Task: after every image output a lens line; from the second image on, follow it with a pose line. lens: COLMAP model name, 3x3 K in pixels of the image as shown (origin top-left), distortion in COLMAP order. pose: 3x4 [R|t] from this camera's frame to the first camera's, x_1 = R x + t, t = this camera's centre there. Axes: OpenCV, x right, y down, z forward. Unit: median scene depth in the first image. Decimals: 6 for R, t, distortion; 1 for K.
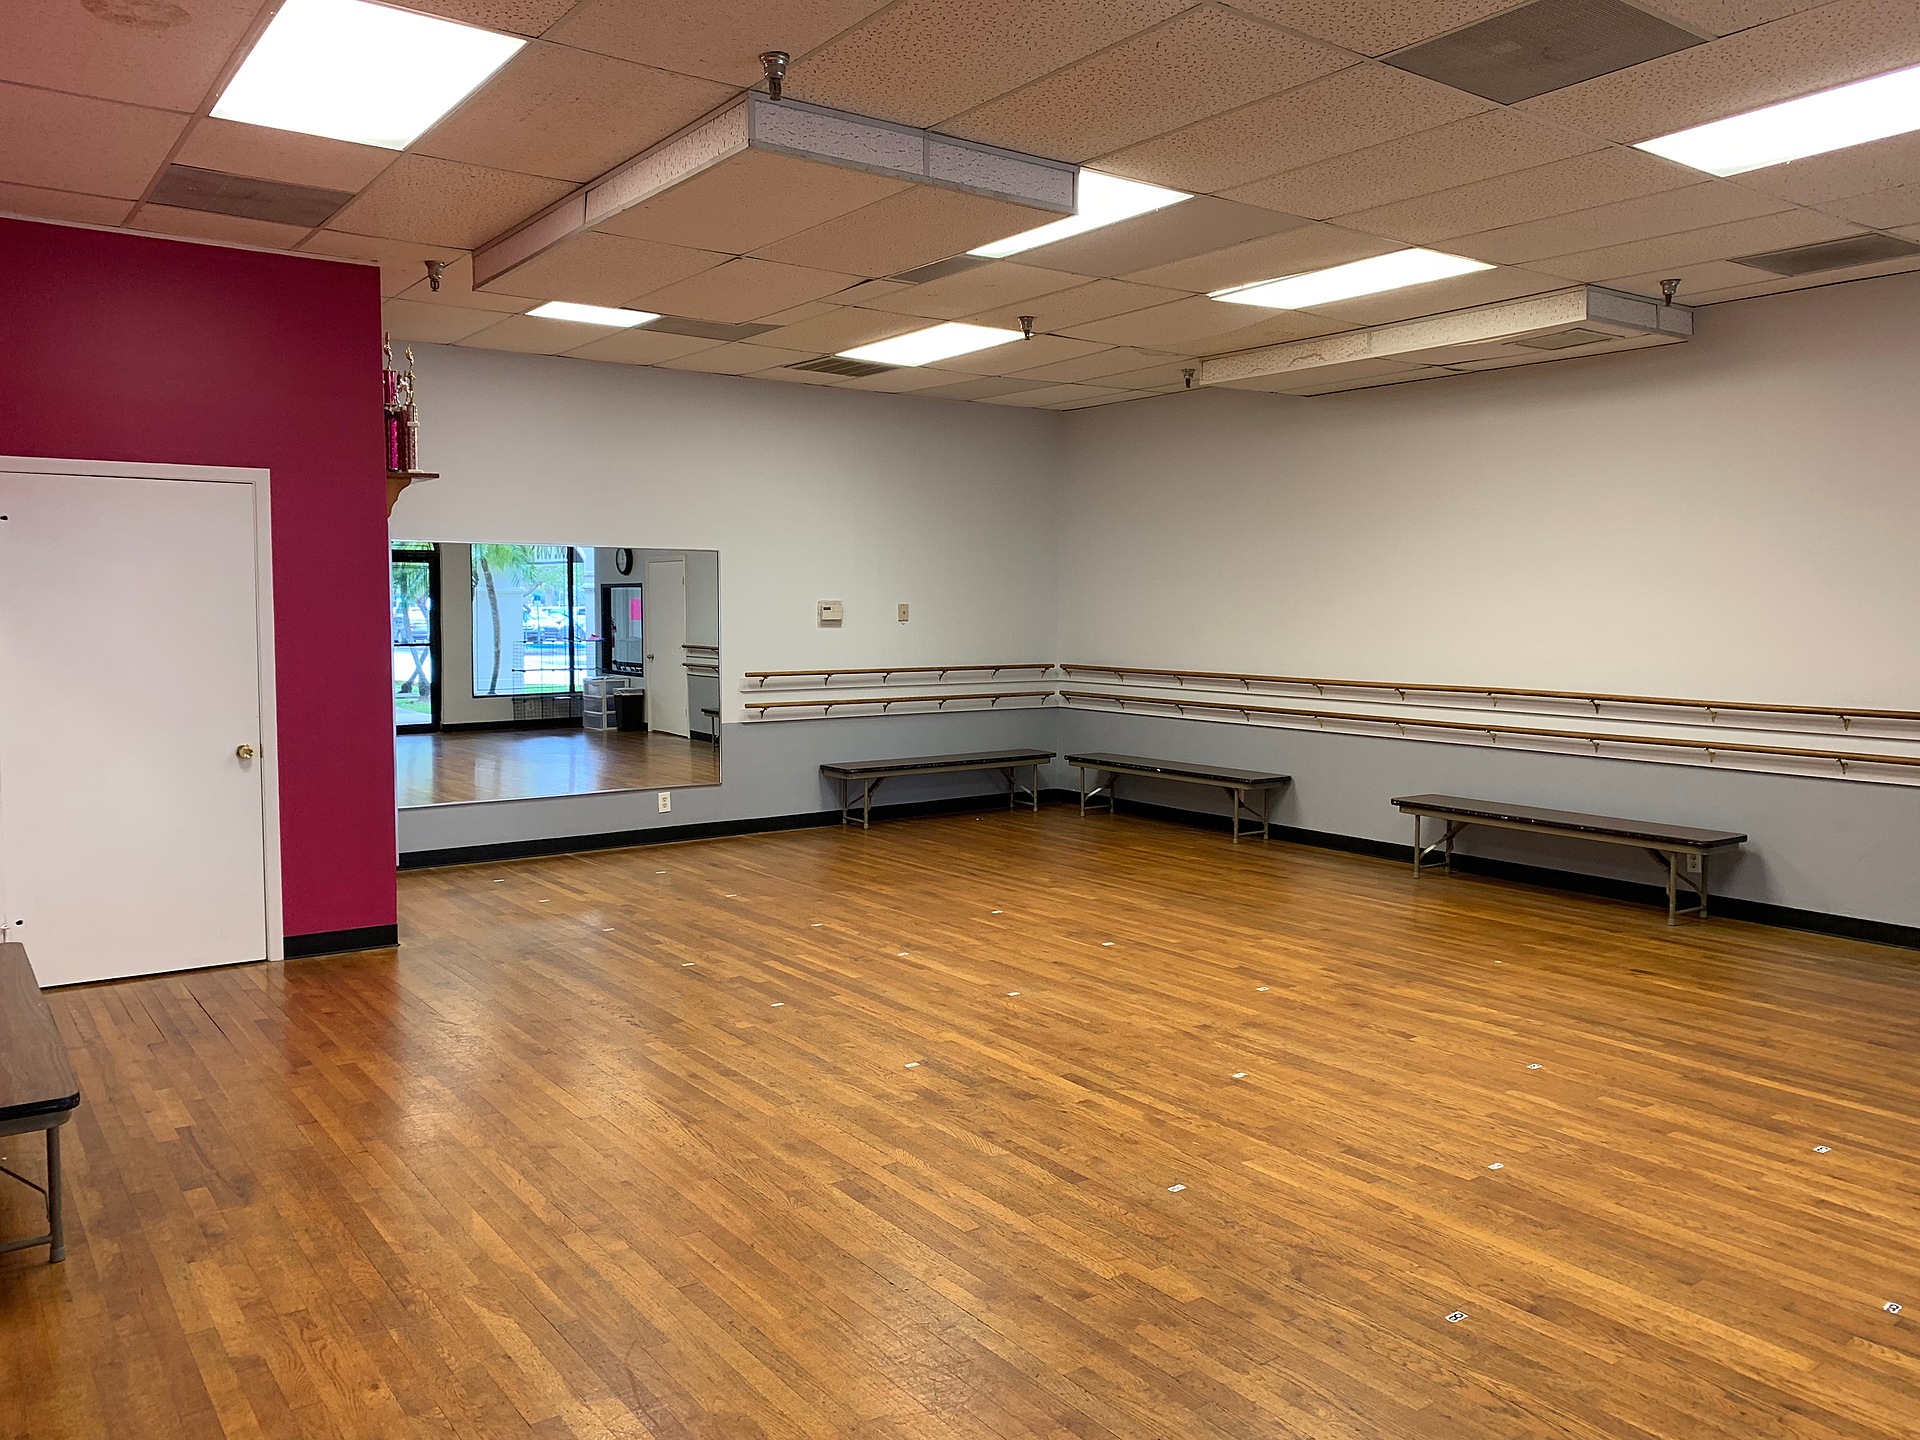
lens RADIAL K [[1462.6, 0, 954.1], [0, 1462.6, 735.3], [0, 0, 1]] dist [0.038016, -0.050102]
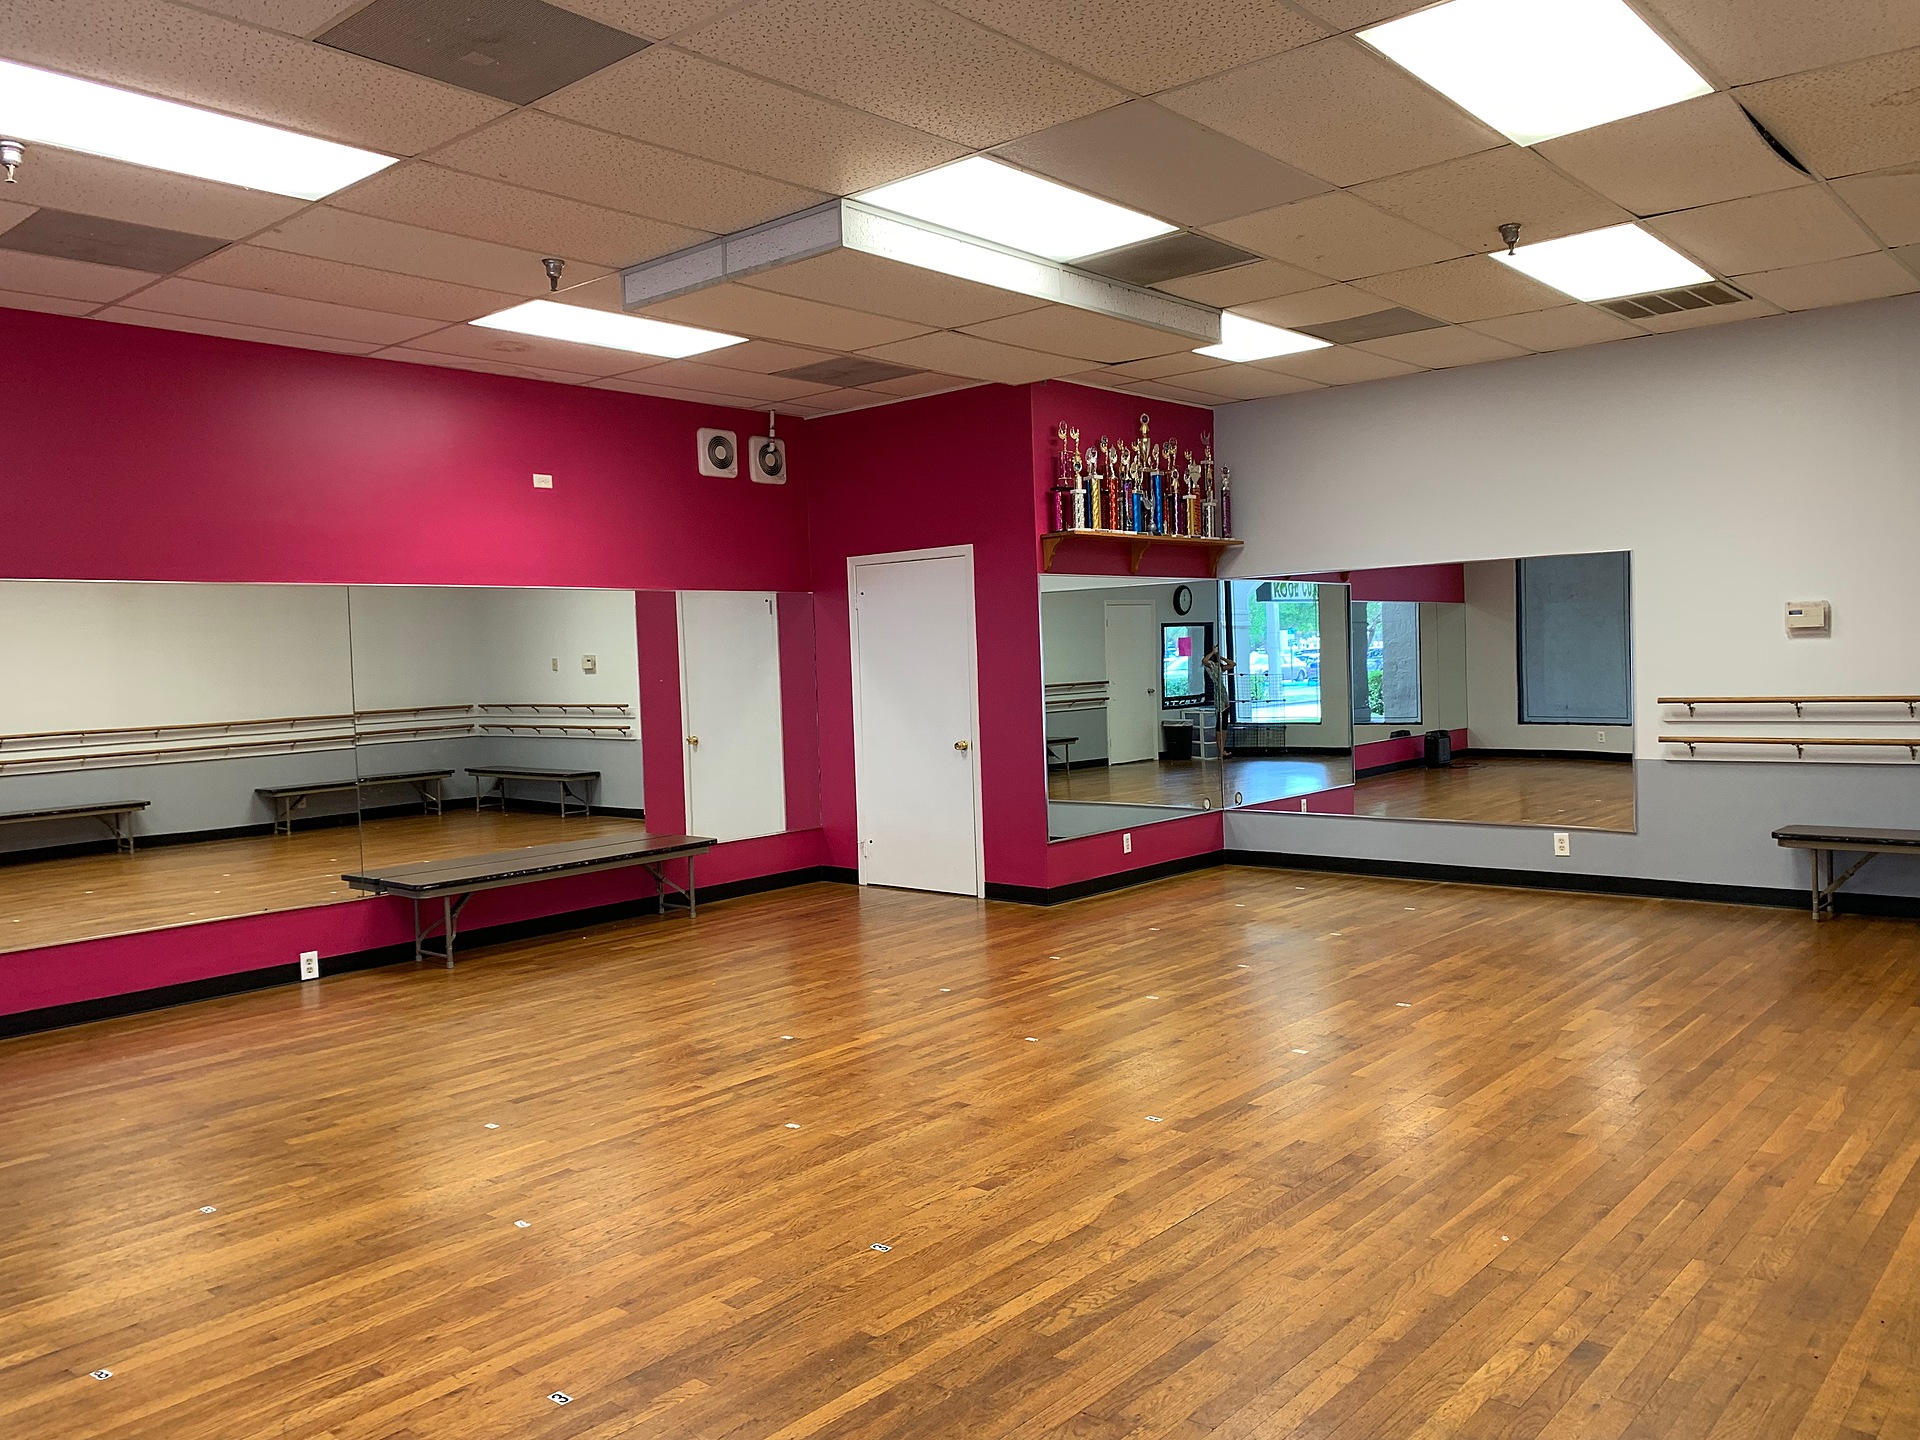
lens RADIAL K [[1462.6, 0, 954.1], [0, 1462.6, 735.3], [0, 0, 1]] dist [0.038016, -0.050102]
pose [[0.219357, 0.041393, -0.974766, 1.022386], [-0.052852, 0.998137, 0.030491, -0.047963], [0.974212, 0.044830, 0.221136, 0.802784]]
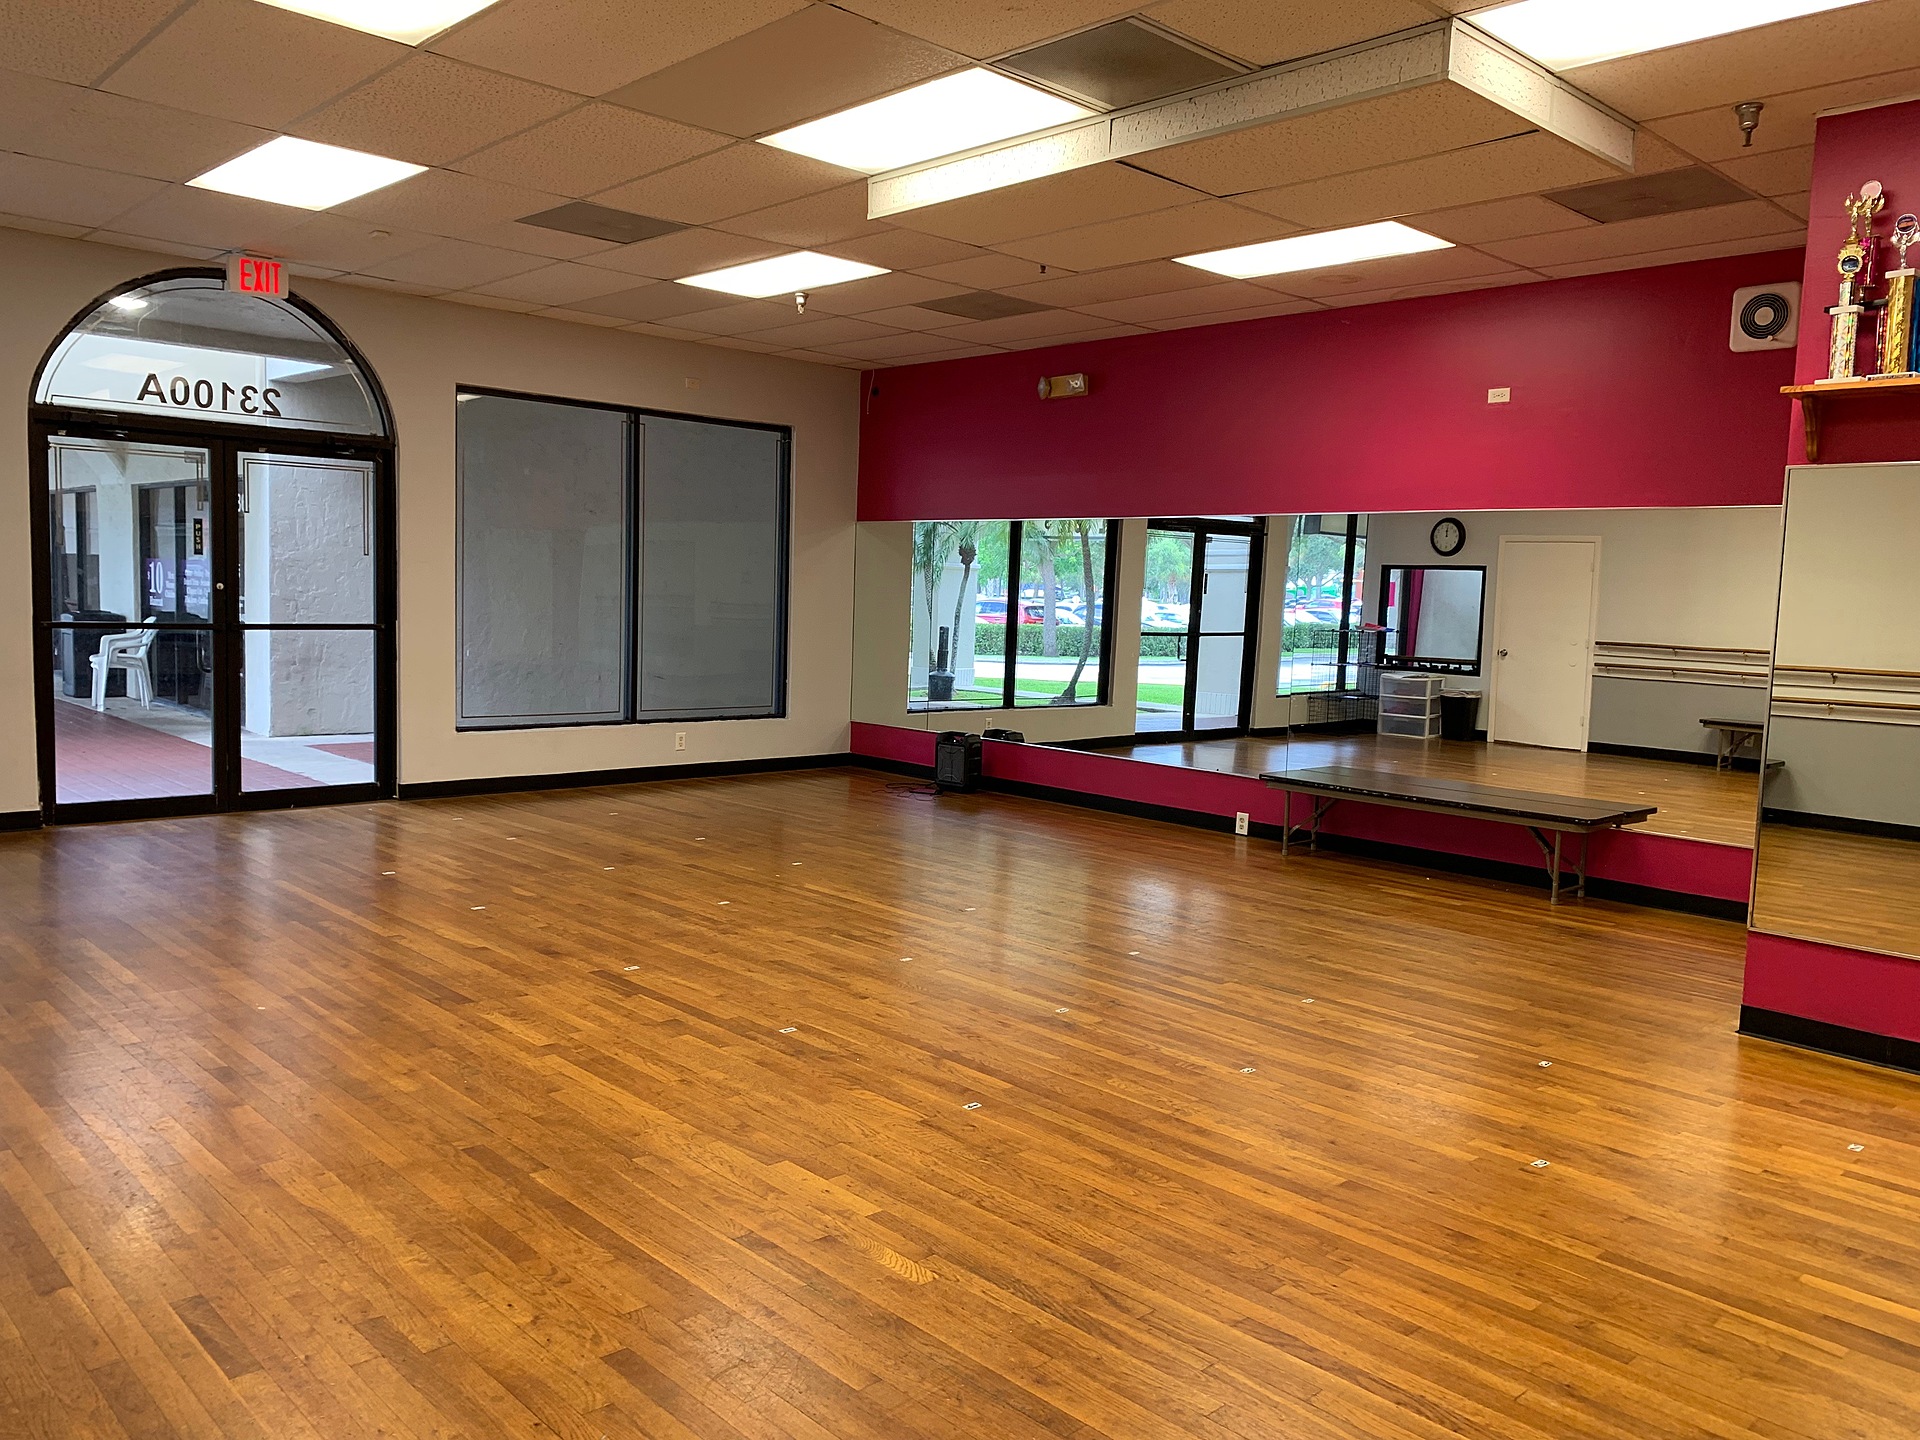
lens RADIAL K [[1462.6, 0, 954.1], [0, 1462.6, 735.3], [0, 0, 1]] dist [0.038016, -0.050102]
pose [[-0.991935, -0.023496, -0.124552, 0.144714], [-0.046962, 0.980858, 0.188975, -0.161572], [0.117728, 0.193300, -0.974051, 2.074820]]
